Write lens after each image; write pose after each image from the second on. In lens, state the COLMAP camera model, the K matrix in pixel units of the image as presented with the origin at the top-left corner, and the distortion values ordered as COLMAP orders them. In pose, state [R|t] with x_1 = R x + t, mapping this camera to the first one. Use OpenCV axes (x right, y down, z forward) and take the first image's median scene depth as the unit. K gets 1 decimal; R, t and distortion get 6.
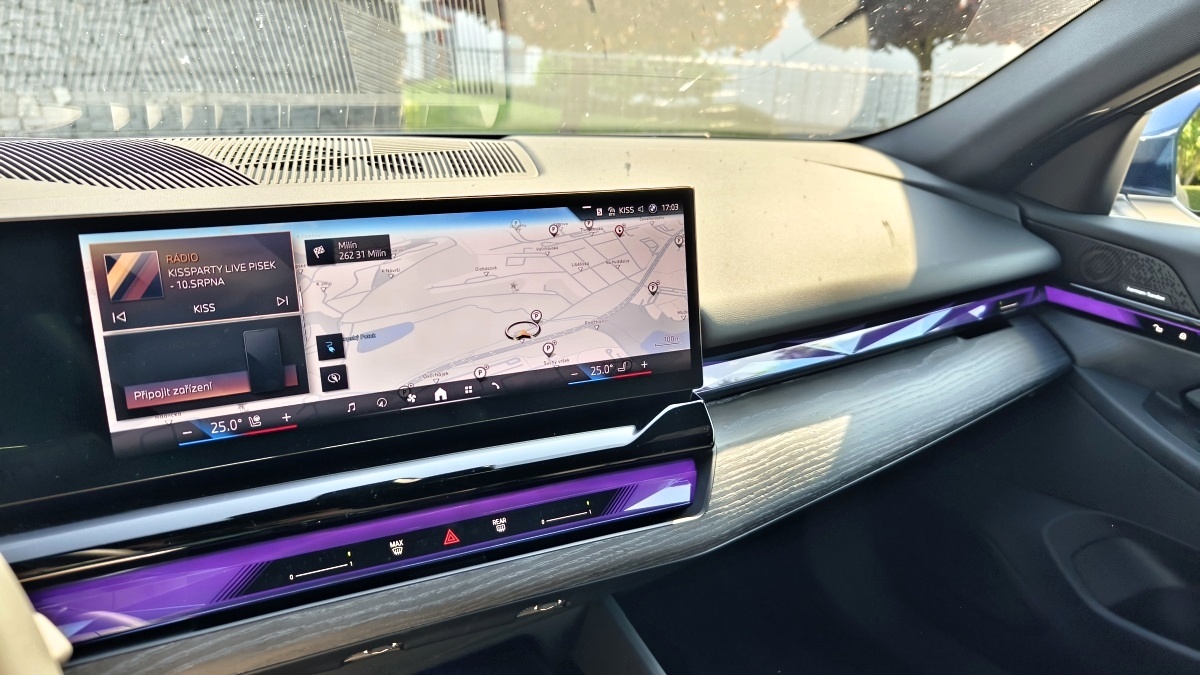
lens RADIAL K [[822.2, 0, 603.0], [0, 822.2, 340.9], [0, 0, 1]] dist [0.001344, -0.006239]
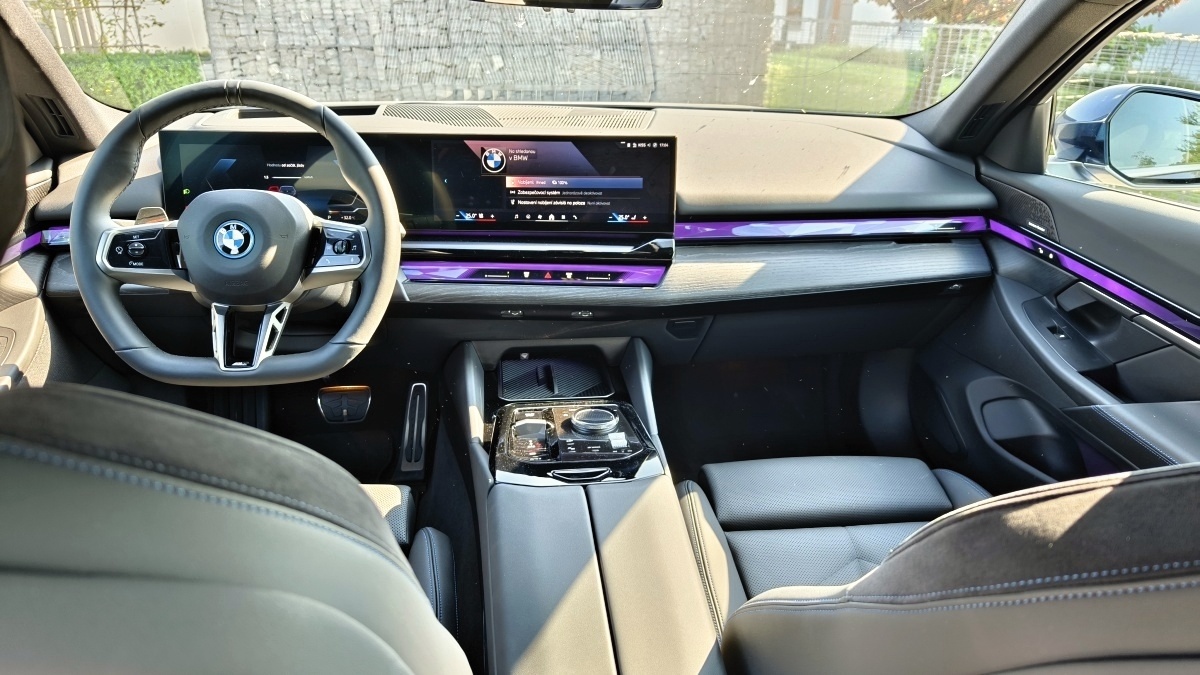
lens RADIAL K [[822.2, 0, 603.0], [0, 822.2, 340.9], [0, 0, 1]] dist [0.001344, -0.006239]
pose [[0.897460, 0.146718, -0.415981, 0.716878], [-0.129389, 0.989140, 0.069722, 0.171728], [0.421692, -0.008750, 0.906697, -0.816448]]
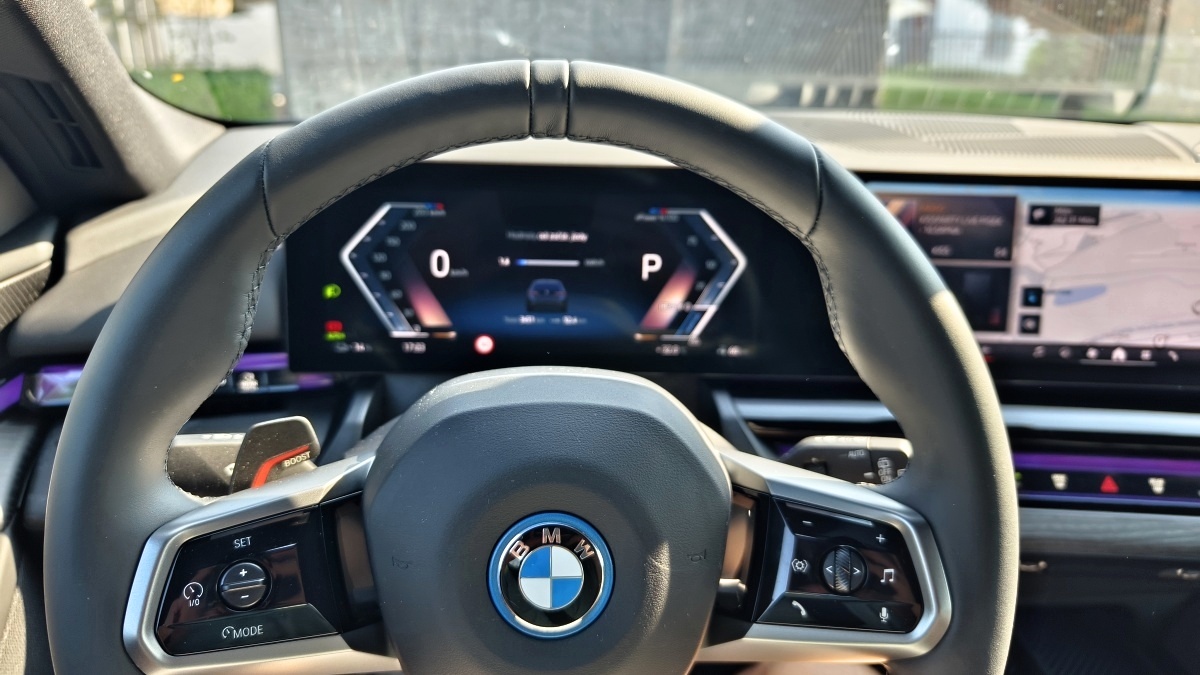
lens RADIAL K [[822.2, 0, 603.0], [0, 822.2, 340.9], [0, 0, 1]] dist [0.001344, -0.006239]
pose [[0.867627, 0.154663, -0.472550, -0.201535], [-0.148278, 0.987630, 0.050999, 0.066990], [0.474592, 0.025821, 0.879827, -0.207924]]
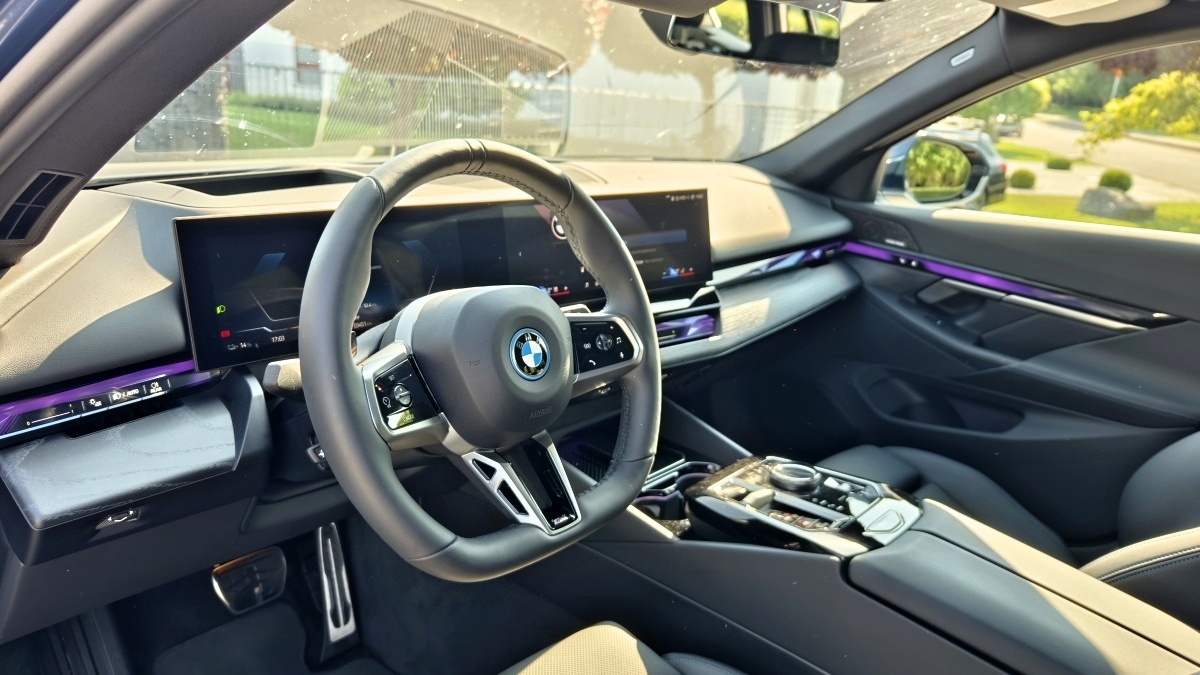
lens RADIAL K [[838.7, 0, 599.4], [0, 838.7, 332.5], [0, 0, 1]] dist [-0.001814, -0.001632]
pose [[0.969909, -0.052025, 0.237843, -0.565426], [0.059244, 0.997972, -0.023300, 0.183775], [-0.236148, 0.036689, 0.971024, -0.850212]]
